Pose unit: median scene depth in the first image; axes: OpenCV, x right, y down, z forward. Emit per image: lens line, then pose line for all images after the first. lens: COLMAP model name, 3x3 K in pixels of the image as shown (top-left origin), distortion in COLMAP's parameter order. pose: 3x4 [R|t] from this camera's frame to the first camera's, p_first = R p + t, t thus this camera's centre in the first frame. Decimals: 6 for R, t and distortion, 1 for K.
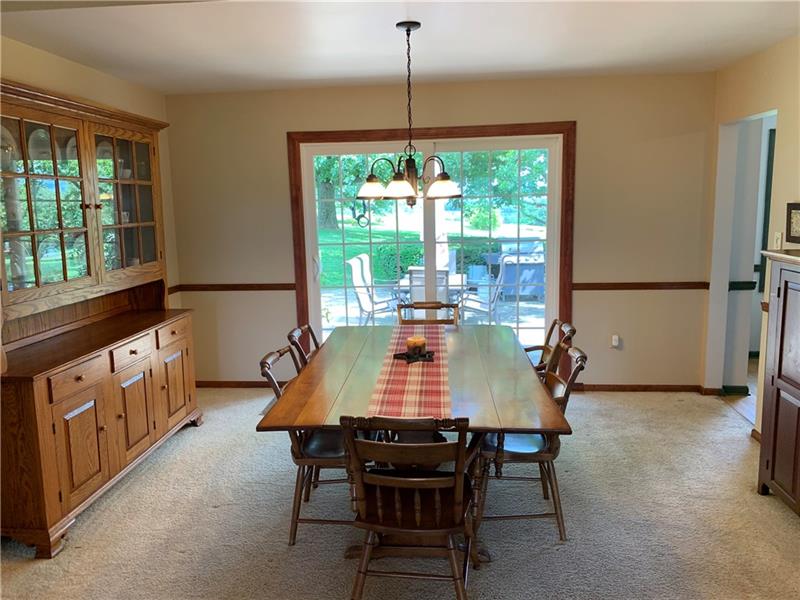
lens RADIAL K [[622.0, 0, 397.6], [0, 622.0, 298.8], [0, 0, 1]] dist [0.006248, -0.006014]
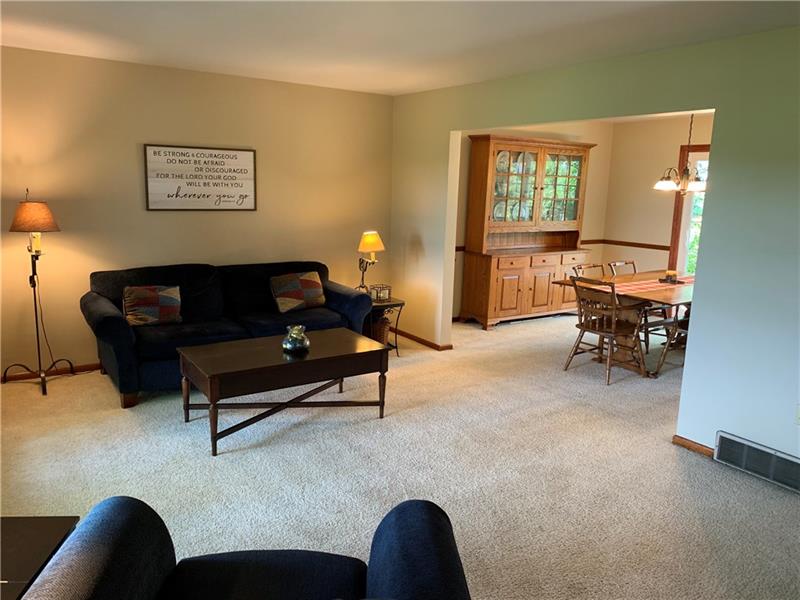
lens RADIAL K [[622.0, 0, 397.6], [0, 622.0, 298.8], [0, 0, 1]] dist [0.006248, -0.006014]
pose [[0.652938, 0.180794, -0.735517, 0.807474], [-0.160788, 0.982046, 0.098656, 0.086518], [0.740148, 0.053846, 0.670285, -0.736920]]
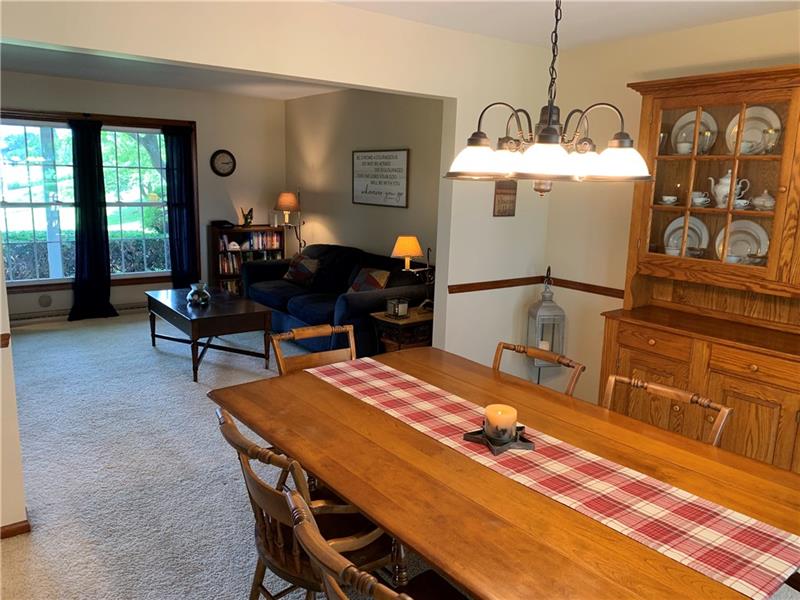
lens RADIAL K [[622.0, 0, 397.6], [0, 622.0, 298.8], [0, 0, 1]] dist [0.006248, -0.006014]
pose [[-0.741272, 0.125955, -0.659281, 0.467452], [-0.115164, 0.943802, 0.309798, -0.209654], [0.661252, 0.305570, -0.685108, 1.306006]]
